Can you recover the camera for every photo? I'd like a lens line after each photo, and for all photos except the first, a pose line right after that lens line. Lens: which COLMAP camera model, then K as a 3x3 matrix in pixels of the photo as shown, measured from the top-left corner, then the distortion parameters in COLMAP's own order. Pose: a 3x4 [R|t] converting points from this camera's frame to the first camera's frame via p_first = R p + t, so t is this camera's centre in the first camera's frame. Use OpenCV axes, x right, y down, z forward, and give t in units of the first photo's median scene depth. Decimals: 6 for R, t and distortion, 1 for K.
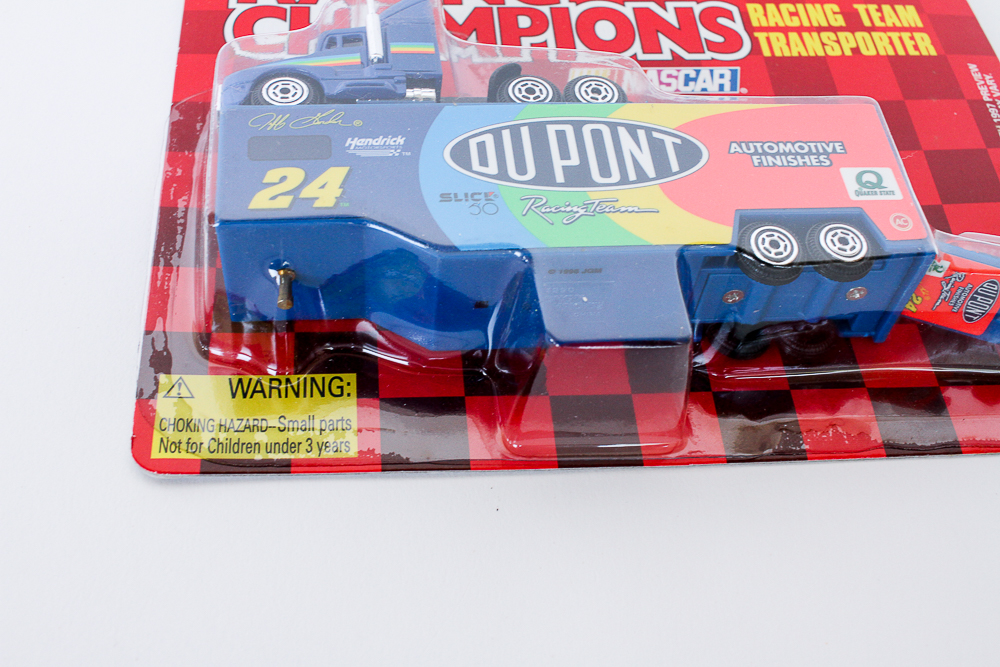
lens RADIAL K [[1152.3, 0, 494.0], [0, 1152.3, 336.3], [0, 0, 1]] dist [-0.133787, 0.122402]
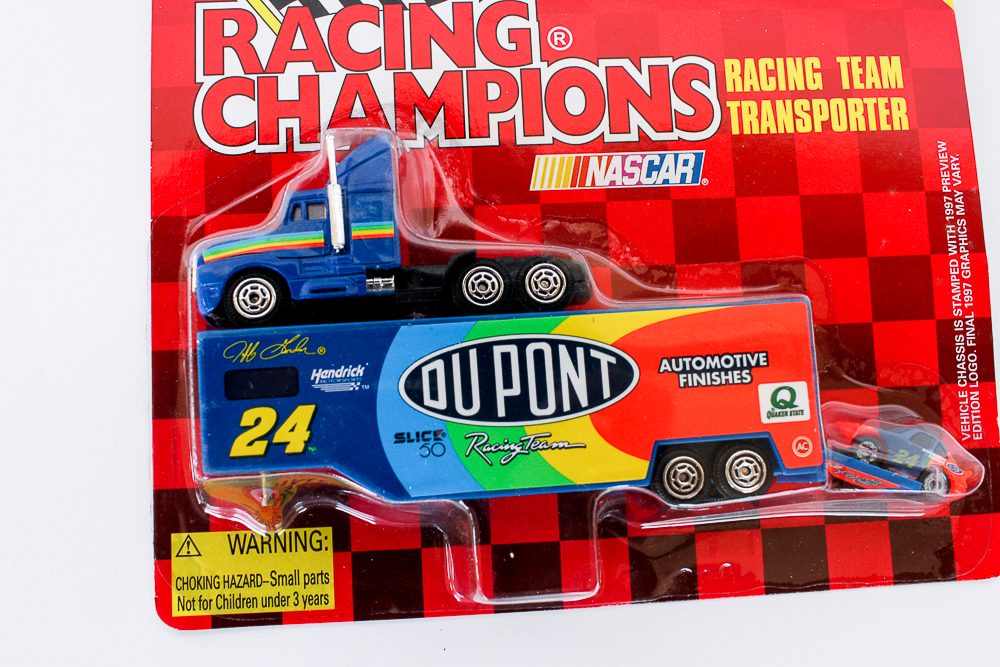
lens RADIAL K [[1139.5, 0, 493.8], [0, 1139.5, 336.3], [0, 0, 1]] dist [-0.132399, 0.122293]
pose [[0.999392, 0.029834, -0.018061, 0.064772], [-0.018248, 0.888671, 0.458183, -0.683020], [0.029720, -0.457574, 0.888674, 0.036159]]
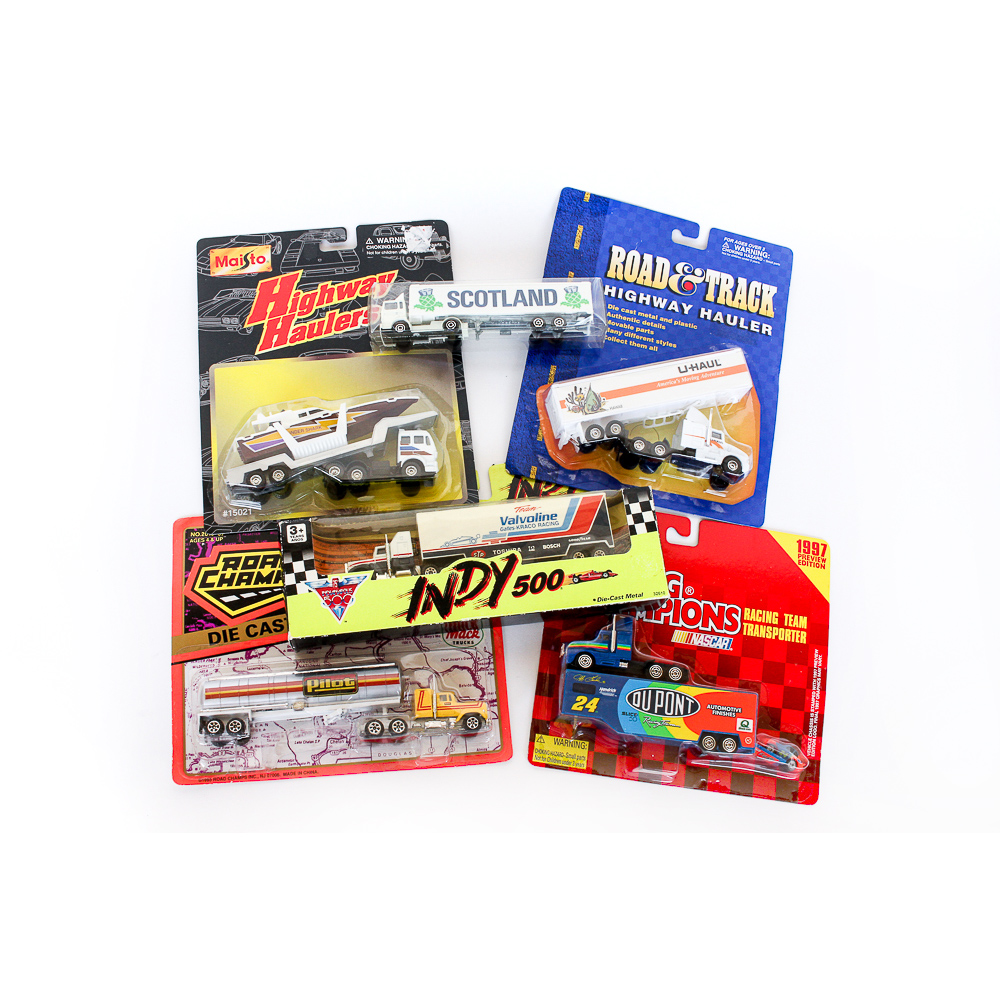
lens RADIAL K [[1241.0, 0, 500.3], [0, 1241.0, 500.2], [0, 0, 1]] dist [-0.092872, 0.030441]
pose [[0.976775, 0.207969, -0.051561, -0.341958], [-0.184235, 0.938055, 0.293444, -1.726329], [0.109395, -0.277130, 0.954585, -2.461093]]
